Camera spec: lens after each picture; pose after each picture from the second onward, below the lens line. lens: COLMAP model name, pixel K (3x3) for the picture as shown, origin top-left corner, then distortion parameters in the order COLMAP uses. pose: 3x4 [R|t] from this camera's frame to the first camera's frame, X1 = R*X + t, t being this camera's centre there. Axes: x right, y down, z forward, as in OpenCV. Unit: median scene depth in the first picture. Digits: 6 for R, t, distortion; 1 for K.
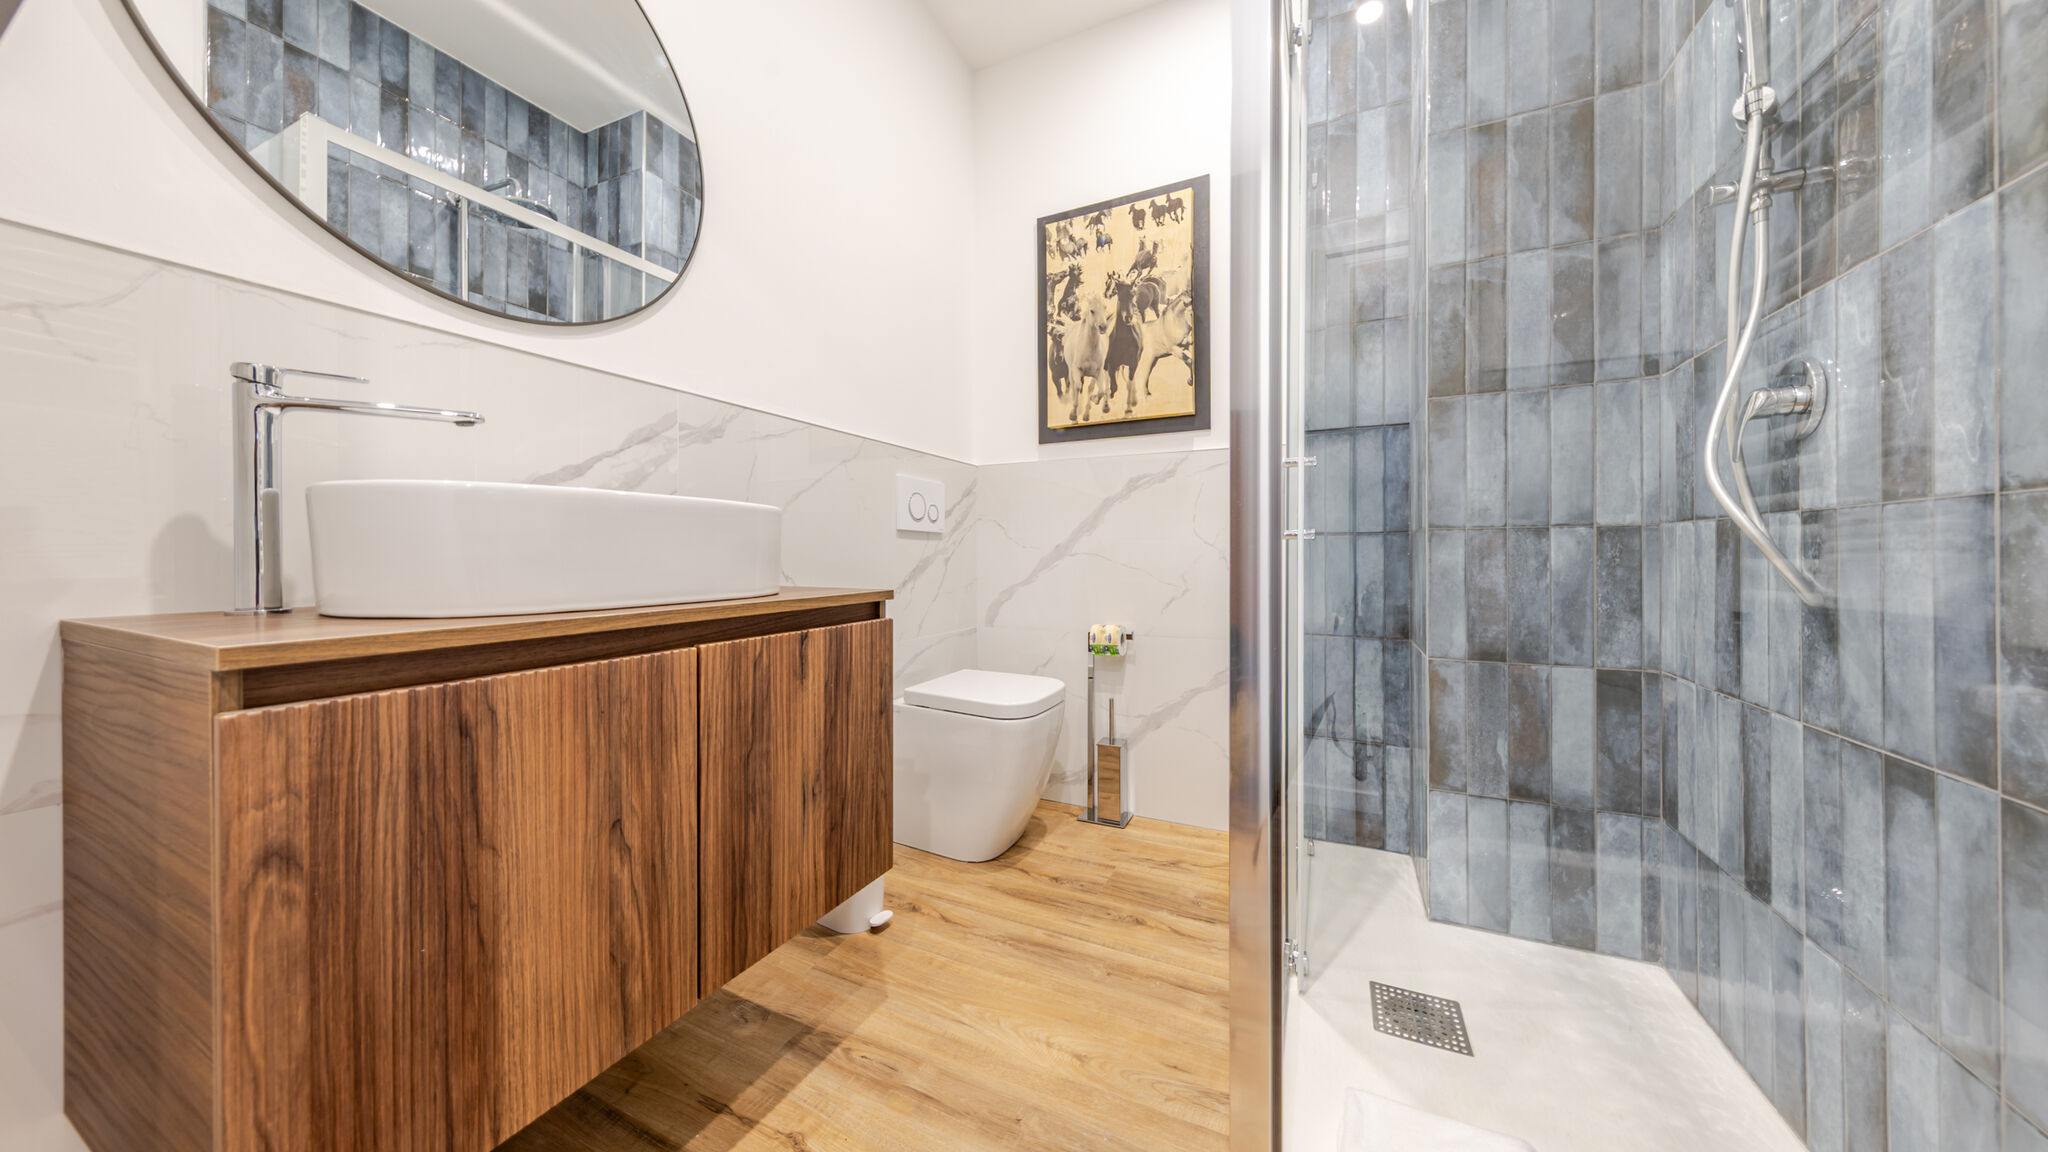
lens RADIAL K [[652.0, 0, 1034.5], [0, 652.0, 563.1], [0, 0, 1]] dist [0.009391, -0.002102]
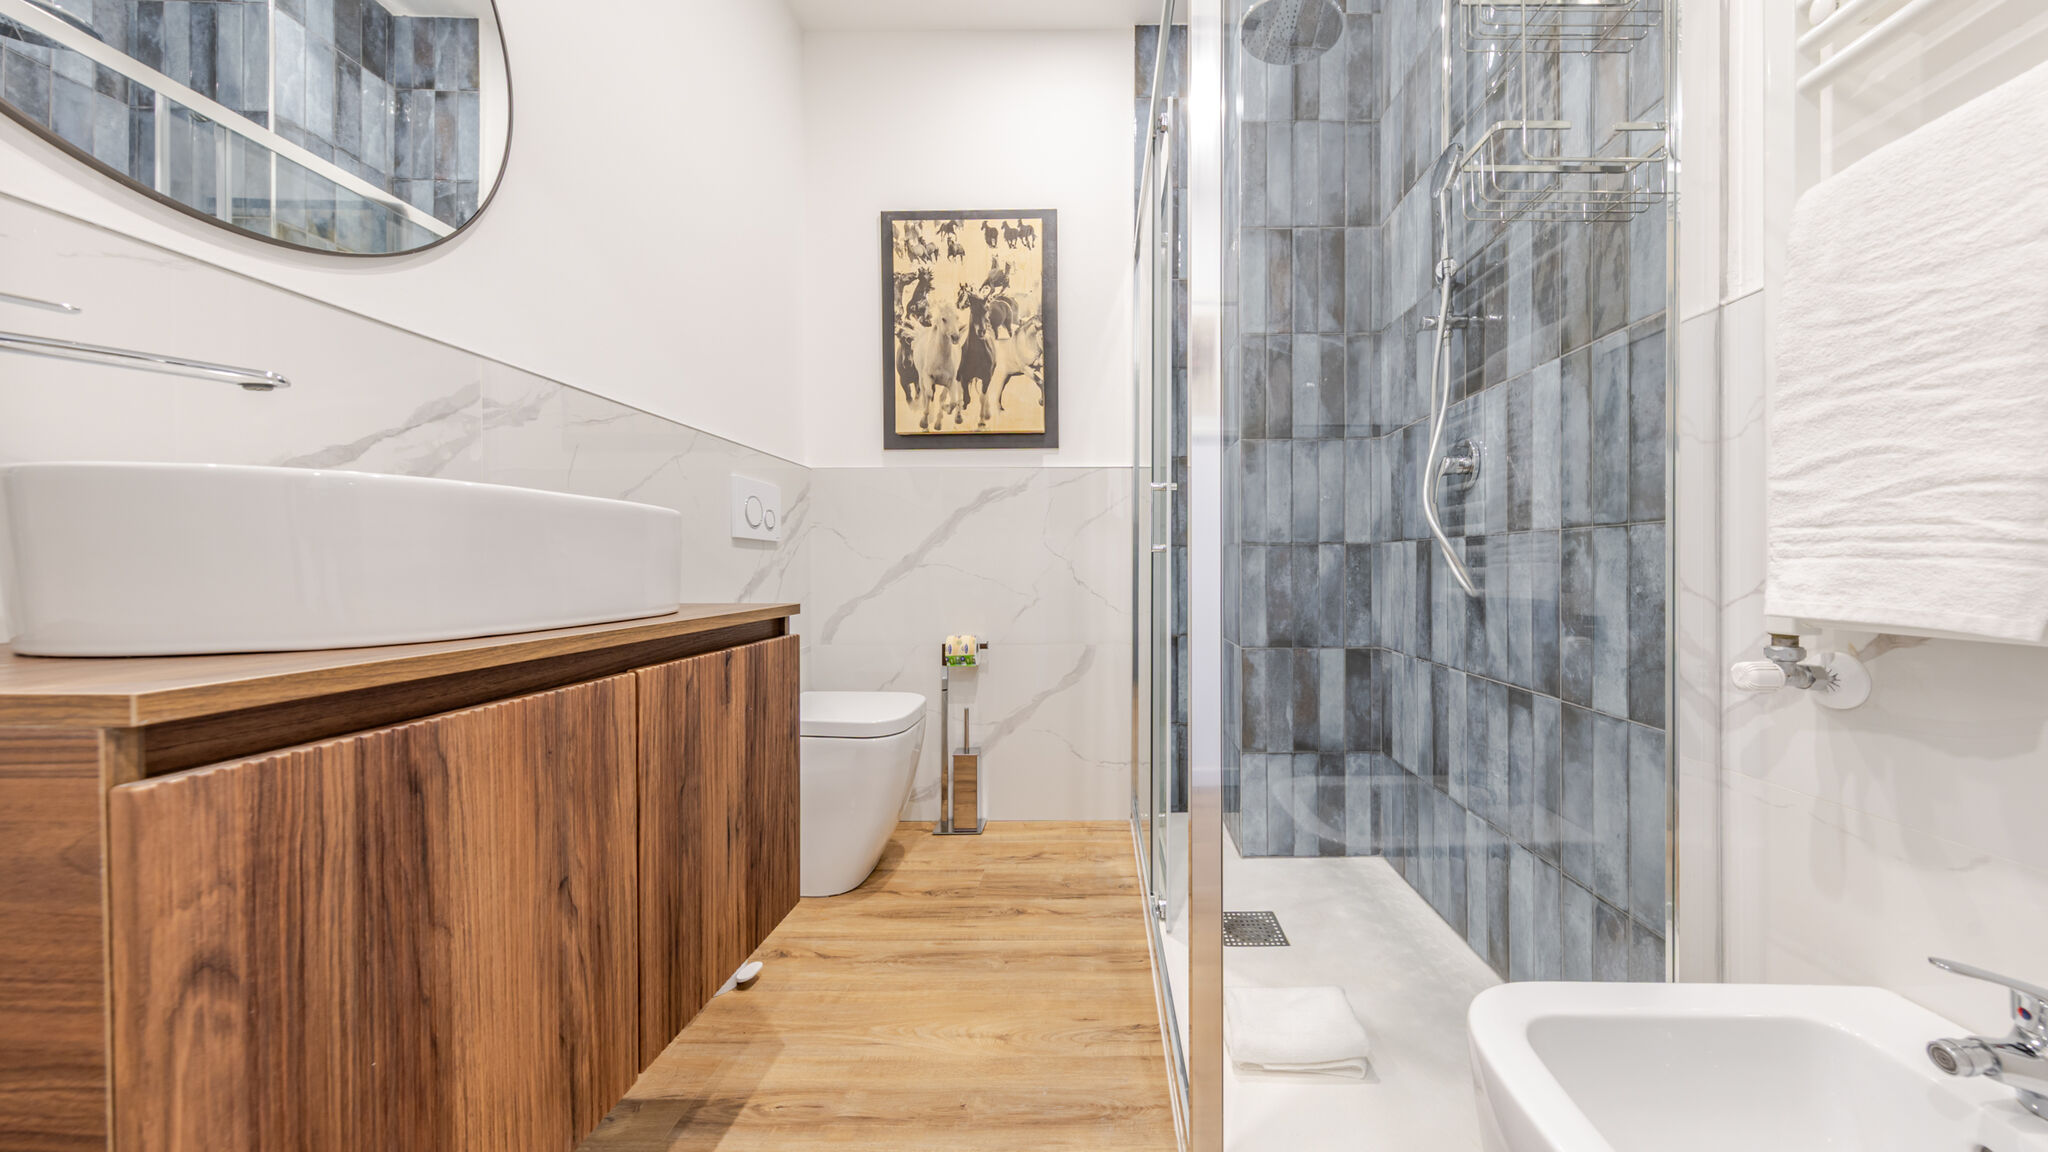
lens RADIAL K [[677.3, 0, 1109.6], [0, 677.3, 579.9], [0, 0, 1]] dist [0.007642, -0.000212]
pose [[0.900386, -0.010923, 0.434955, -0.236744], [0.007211, 0.999922, 0.010183, 0.000388], [-0.435032, -0.006032, 0.900395, -0.064635]]
